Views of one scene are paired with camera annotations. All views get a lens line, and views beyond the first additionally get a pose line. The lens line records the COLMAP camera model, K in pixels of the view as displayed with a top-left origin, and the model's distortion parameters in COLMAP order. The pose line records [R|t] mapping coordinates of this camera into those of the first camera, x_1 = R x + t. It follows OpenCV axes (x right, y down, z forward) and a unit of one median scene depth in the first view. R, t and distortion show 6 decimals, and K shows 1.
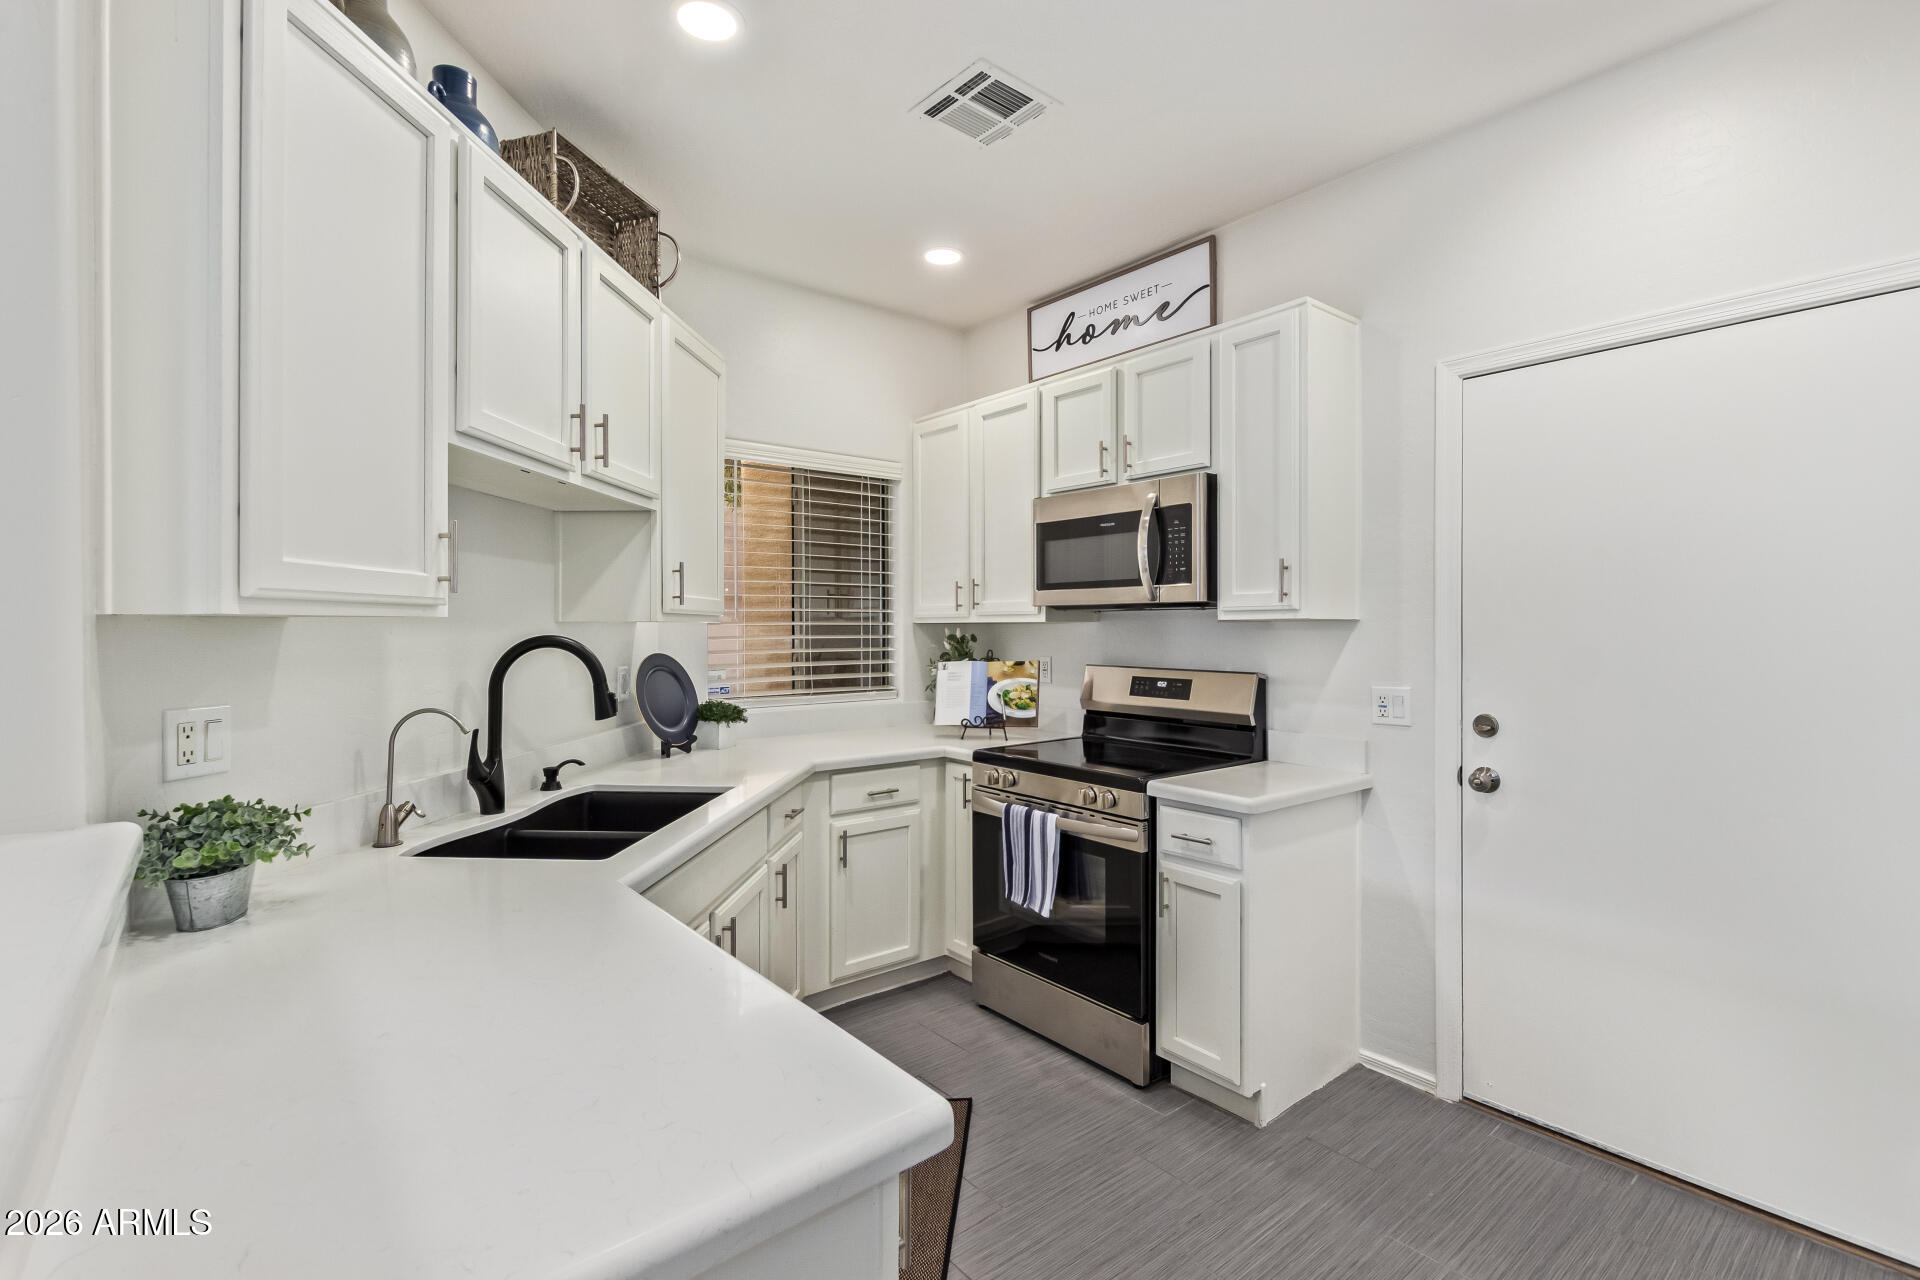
lens RADIAL K [[881.8, 0, 961.3], [0, 881.8, 641.2], [0, 0, 1]] dist [0.008925, -0.003699]
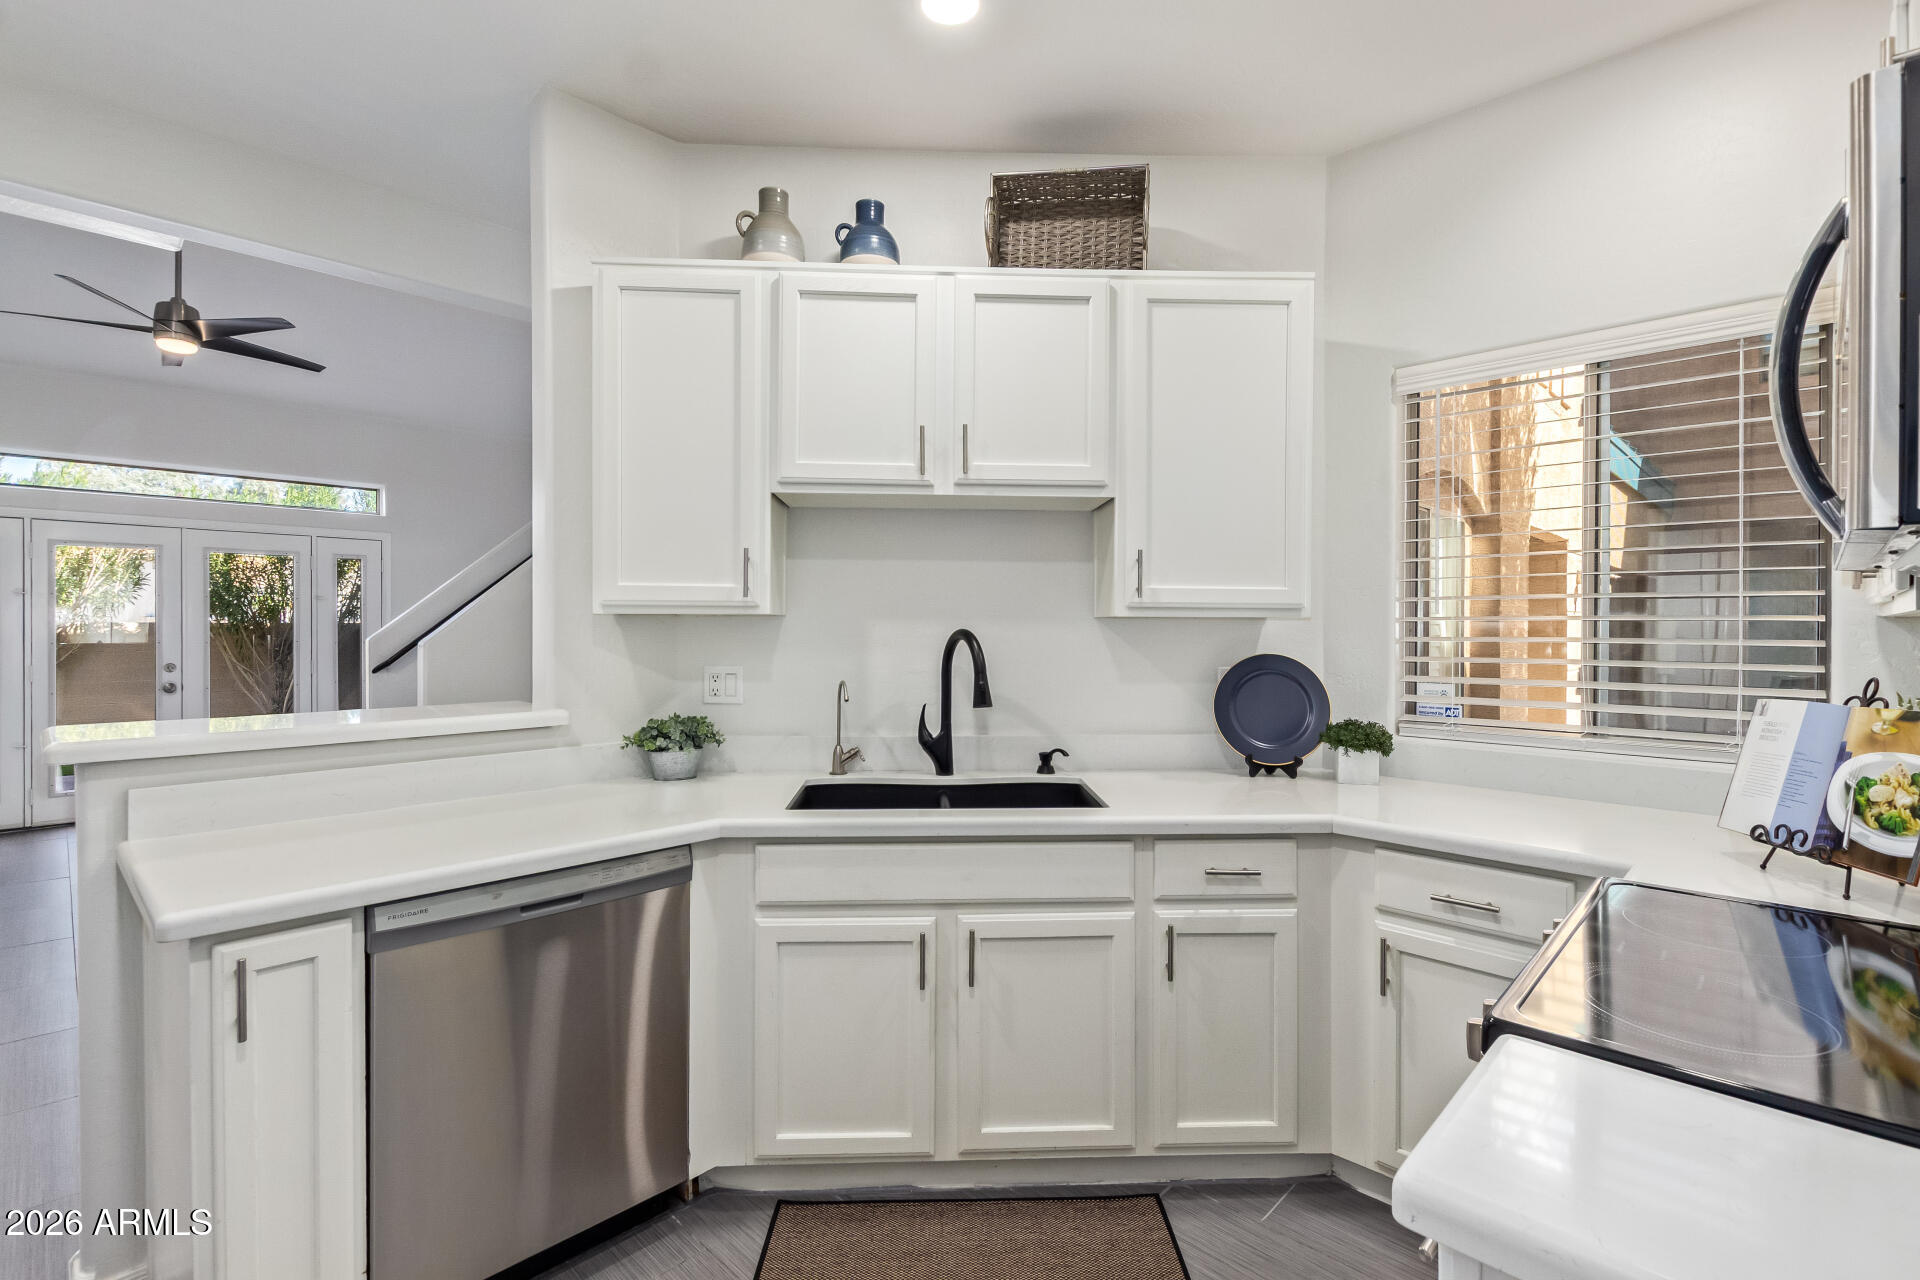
lens RADIAL K [[881.8, 0, 954.1], [0, 881.8, 633.3], [0, 0, 1]] dist [0.008925, -0.003699]
pose [[0.110346, 0.011221, -0.993830, 0.460671], [-0.019323, 0.999771, 0.009143, -0.007898], [0.993705, 0.018195, 0.110538, 0.598327]]
